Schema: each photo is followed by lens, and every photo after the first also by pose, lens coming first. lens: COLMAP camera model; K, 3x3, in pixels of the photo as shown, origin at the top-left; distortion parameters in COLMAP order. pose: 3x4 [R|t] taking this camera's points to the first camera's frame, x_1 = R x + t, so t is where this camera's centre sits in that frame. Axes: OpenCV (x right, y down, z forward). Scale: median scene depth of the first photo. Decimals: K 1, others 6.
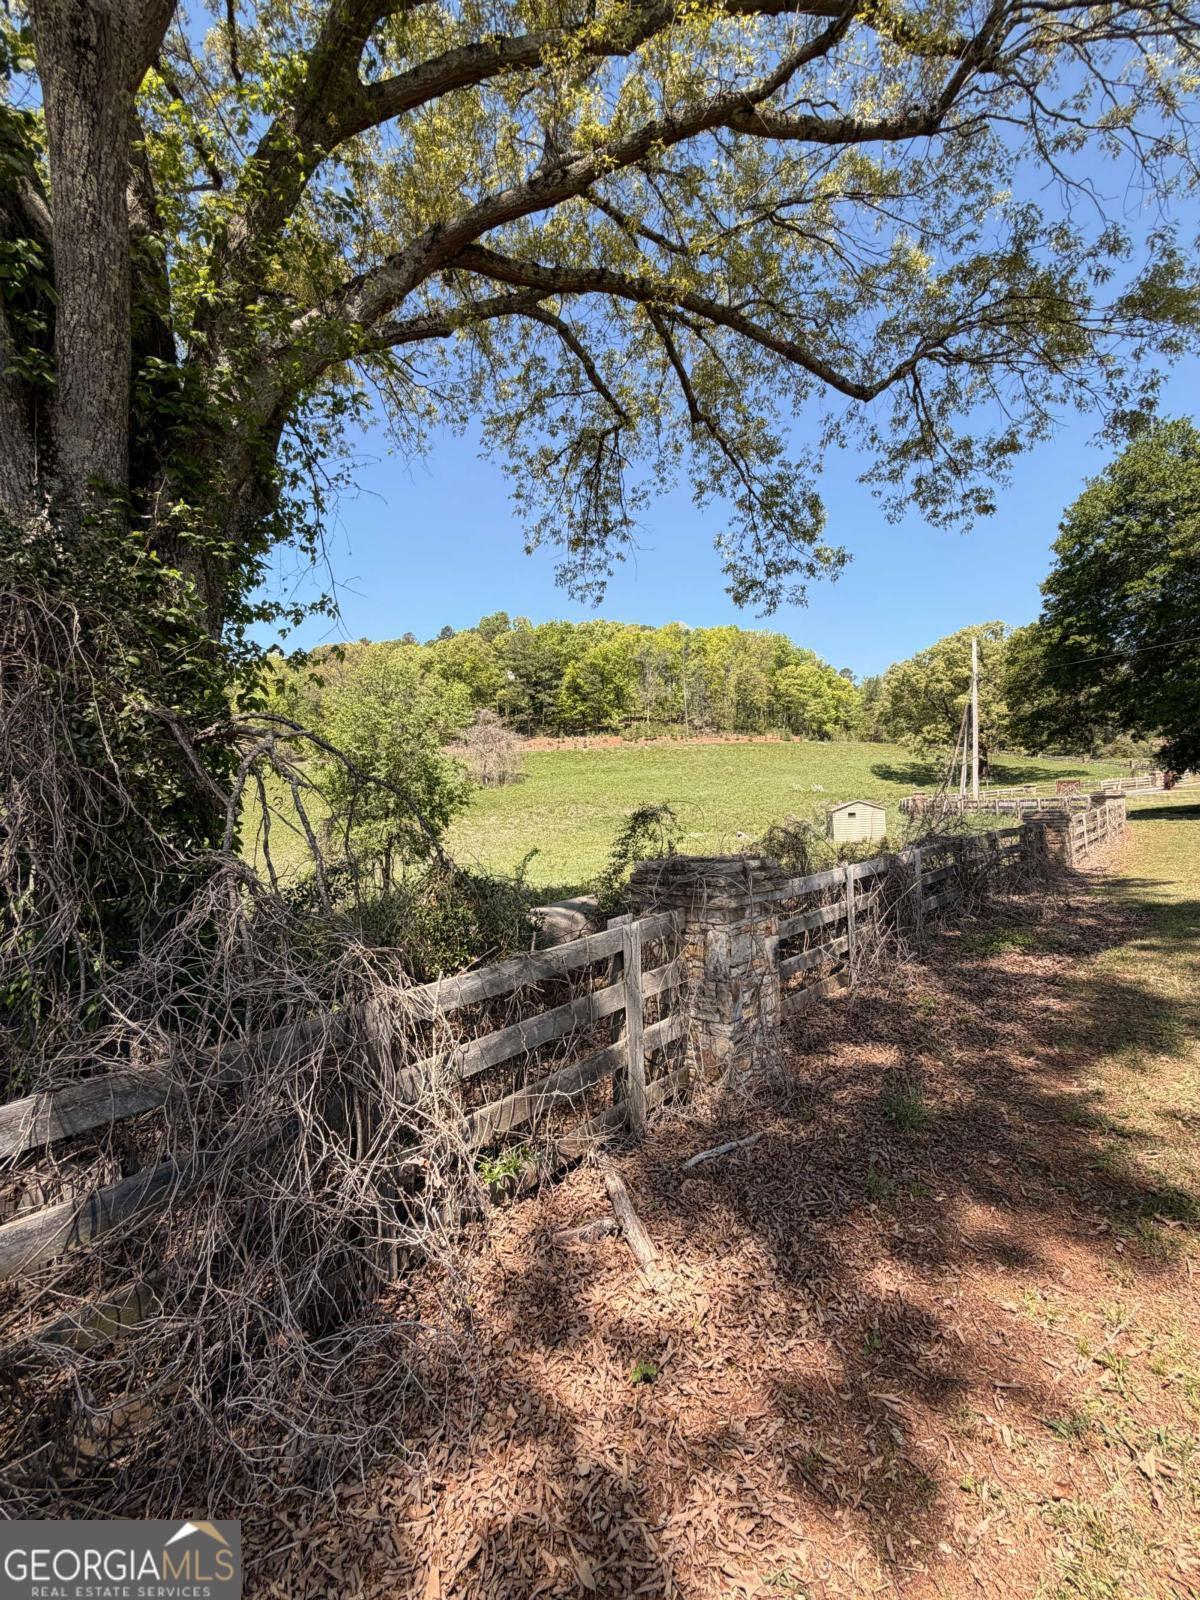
lens RADIAL K [[640.9, 0, 597.9], [0, 640.9, 802.2], [0, 0, 1]] dist [0.001296, -0.000422]
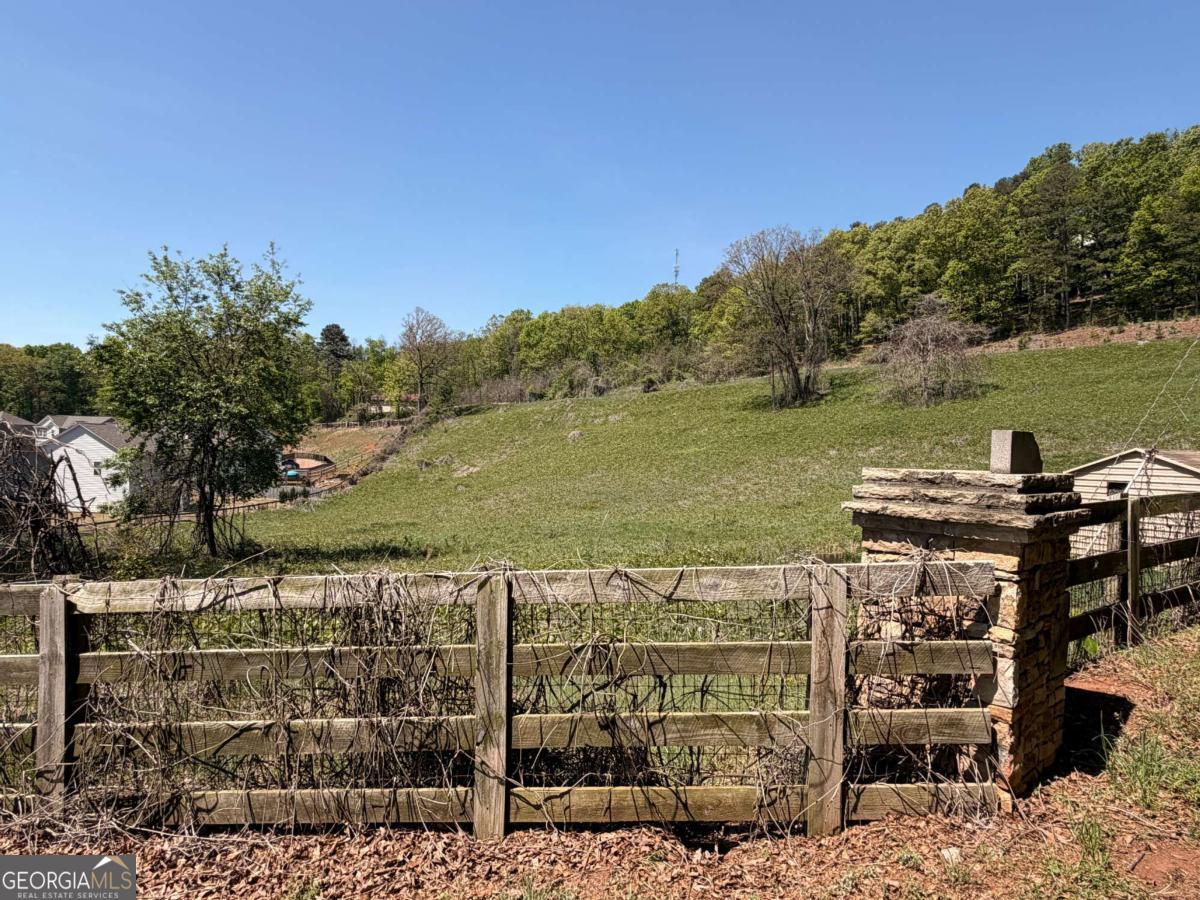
lens RADIAL K [[730.0, 0, 602.2], [0, 730.0, 448.8], [0, 0, 1]] dist [-0.000120, 0.001962]
pose [[0.660562, 0.044601, -0.749446, 0.210075], [-0.014706, 0.998811, 0.046480, -0.008997], [0.750628, -0.019681, 0.660432, 0.214516]]
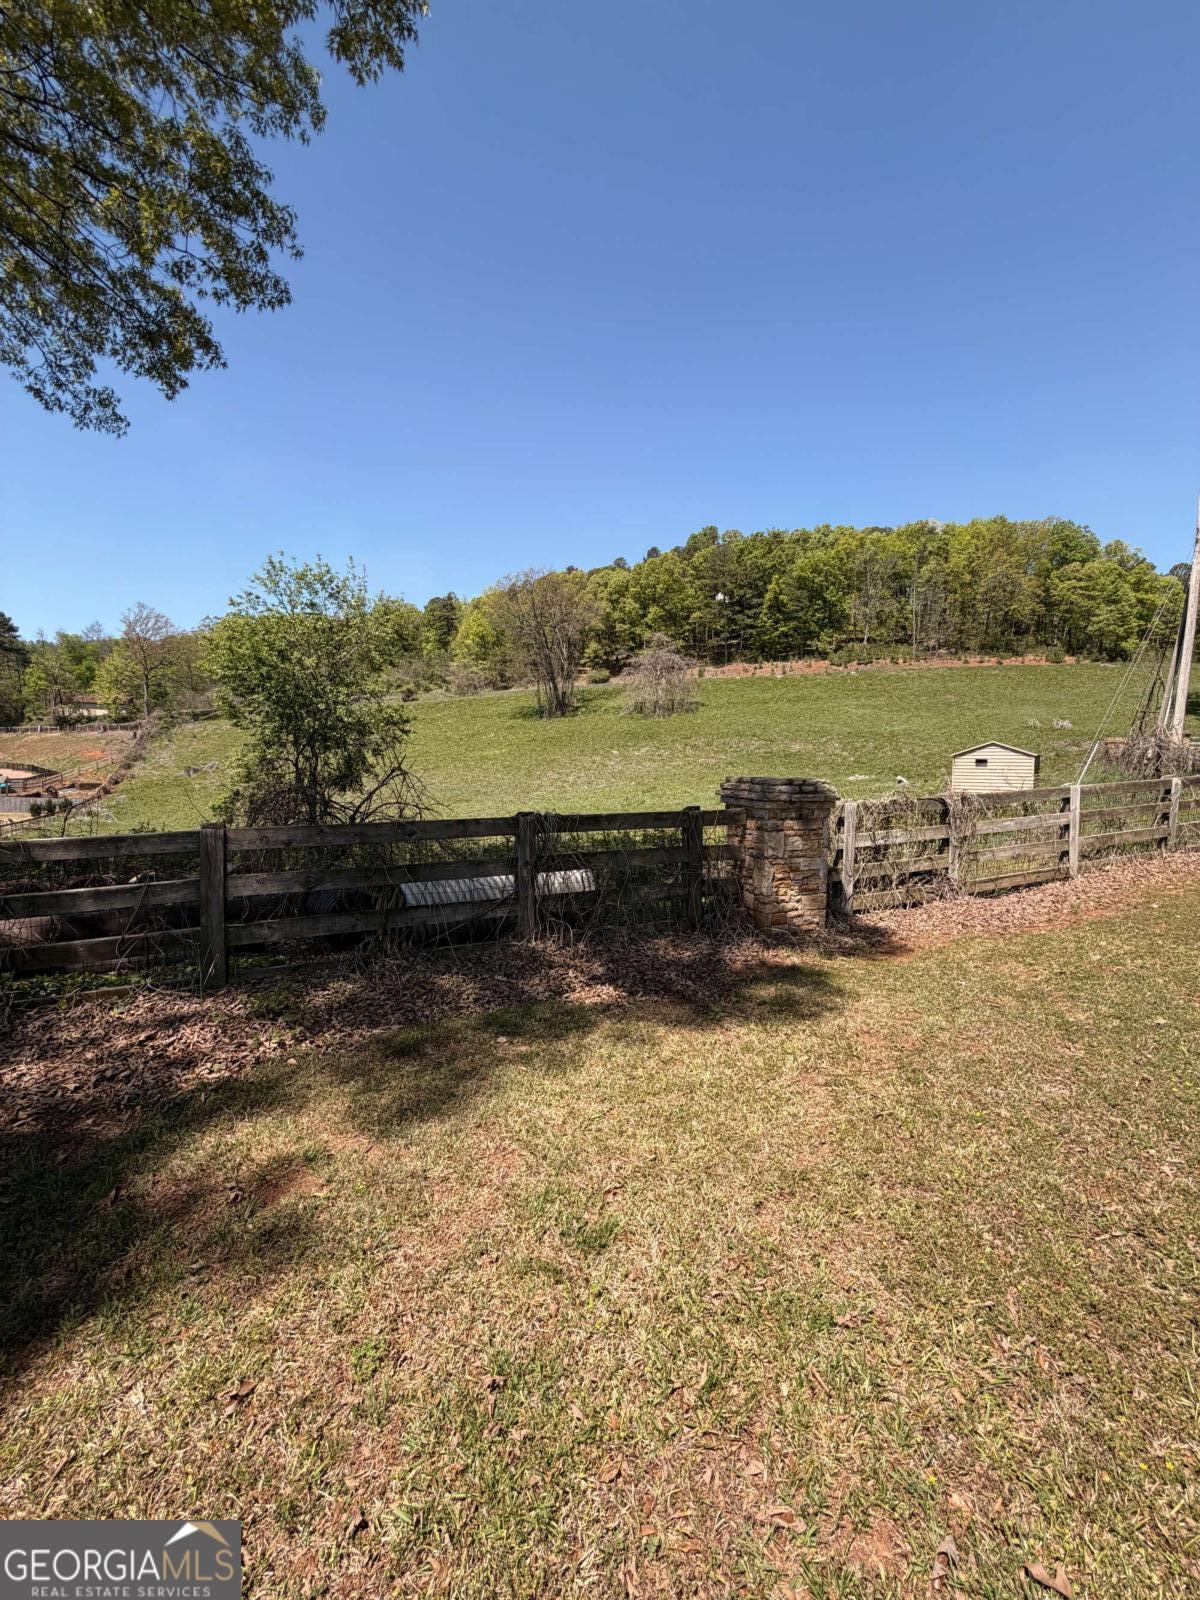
lens RADIAL K [[640.9, 0, 601.4], [0, 640.9, 796.4], [0, 0, 1]] dist [0.001296, -0.000422]
pose [[0.930164, 0.059456, -0.362299, 0.106190], [-0.022736, 0.994235, 0.104789, -0.004617], [0.366440, -0.089234, 0.926153, 0.086220]]
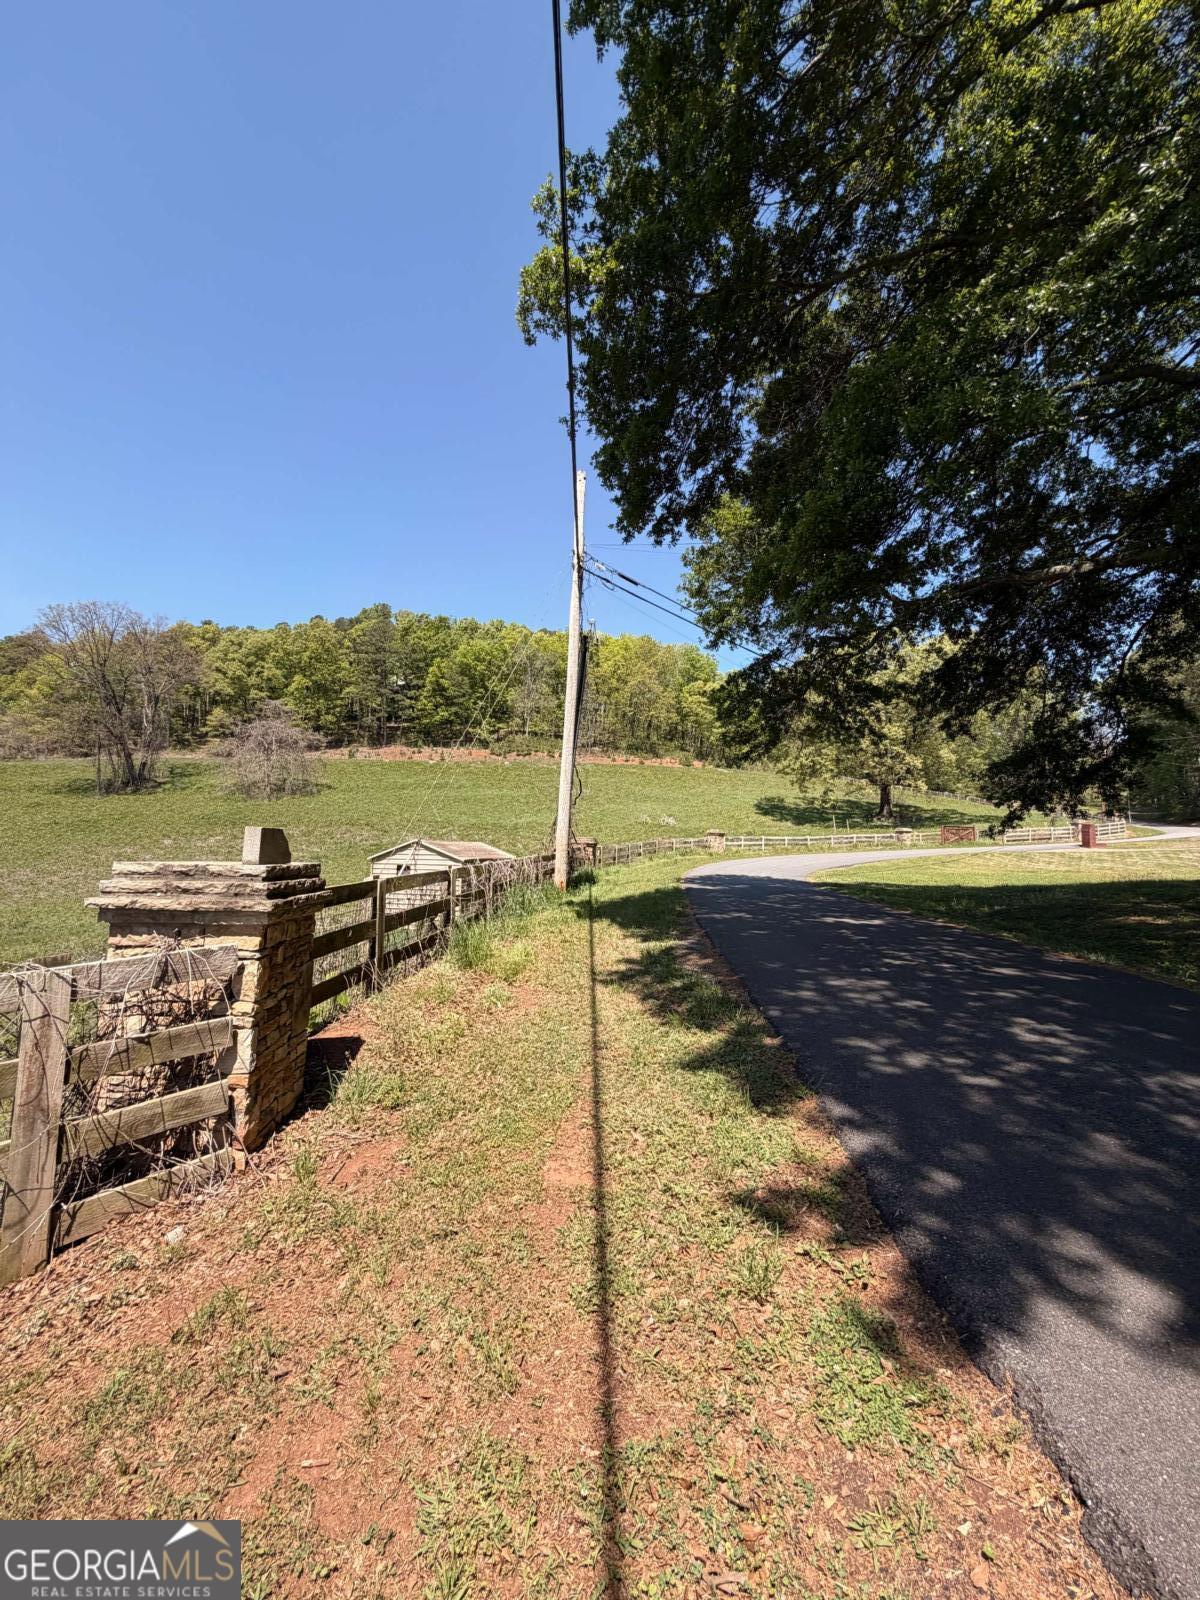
lens RADIAL K [[640.9, 0, 603.7], [0, 640.9, 792.6], [0, 0, 1]] dist [0.001296, -0.000422]
pose [[0.997618, 0.052661, 0.044564, 0.213912], [-0.050141, 0.997176, -0.055906, -0.009395], [-0.047382, 0.053538, 0.997441, 0.215613]]
